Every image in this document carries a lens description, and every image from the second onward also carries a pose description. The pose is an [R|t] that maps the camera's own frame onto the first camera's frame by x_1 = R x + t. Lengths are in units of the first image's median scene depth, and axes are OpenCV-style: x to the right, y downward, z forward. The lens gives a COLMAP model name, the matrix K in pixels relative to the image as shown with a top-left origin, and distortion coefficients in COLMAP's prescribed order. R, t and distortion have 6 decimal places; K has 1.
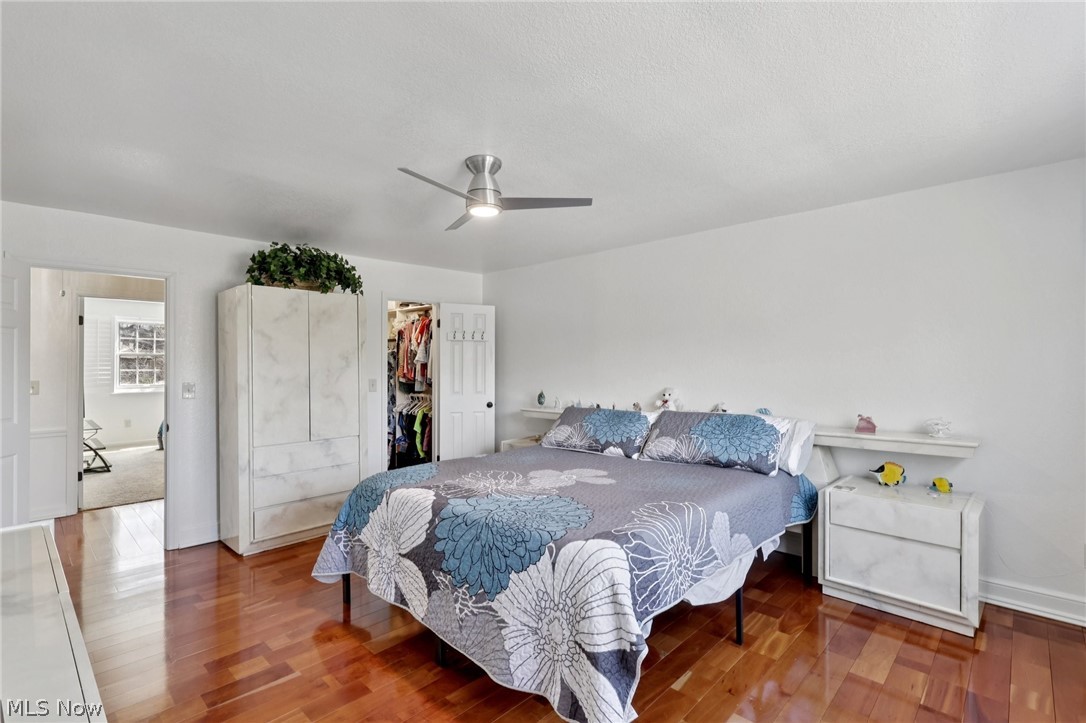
lens RADIAL K [[505.0, 0, 541.6], [0, 505.0, 366.1], [0, 0, 1]] dist [-0.000062, 0.000316]
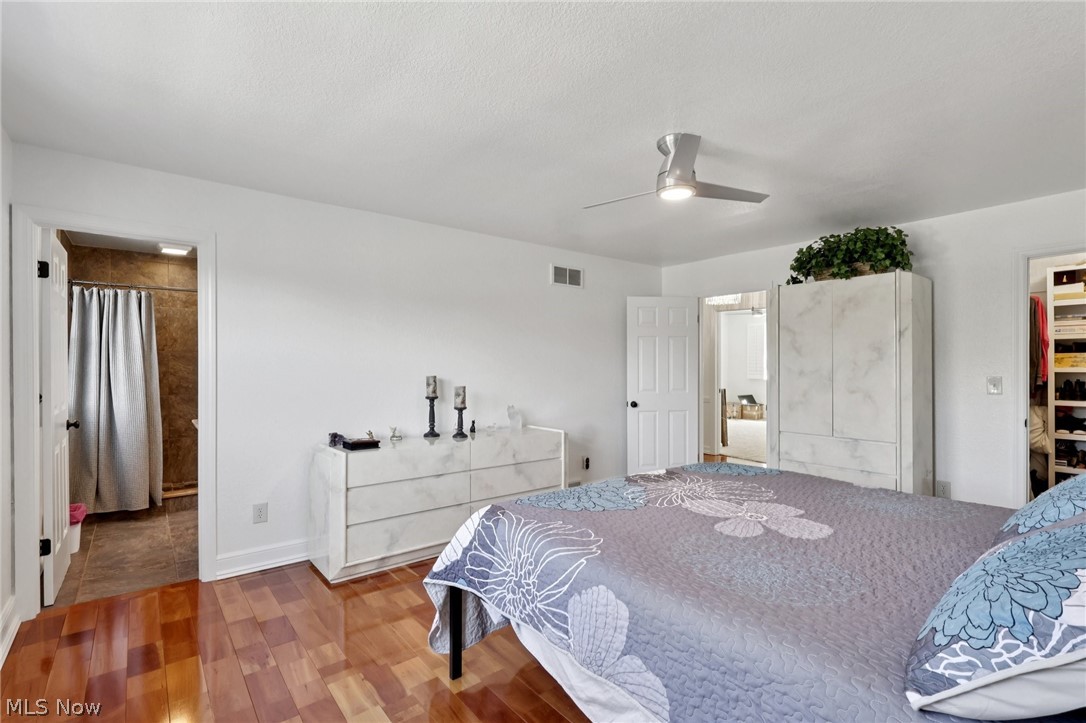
lens RADIAL K [[505.0, 0, 541.6], [0, 505.0, 366.1], [0, 0, 1]] dist [-0.000062, 0.000316]
pose [[-0.131084, 0.013119, -0.991284, 0.580397], [-0.000173, 0.999912, 0.013256, 0.001597], [0.991371, 0.001909, -0.131071, 0.592528]]
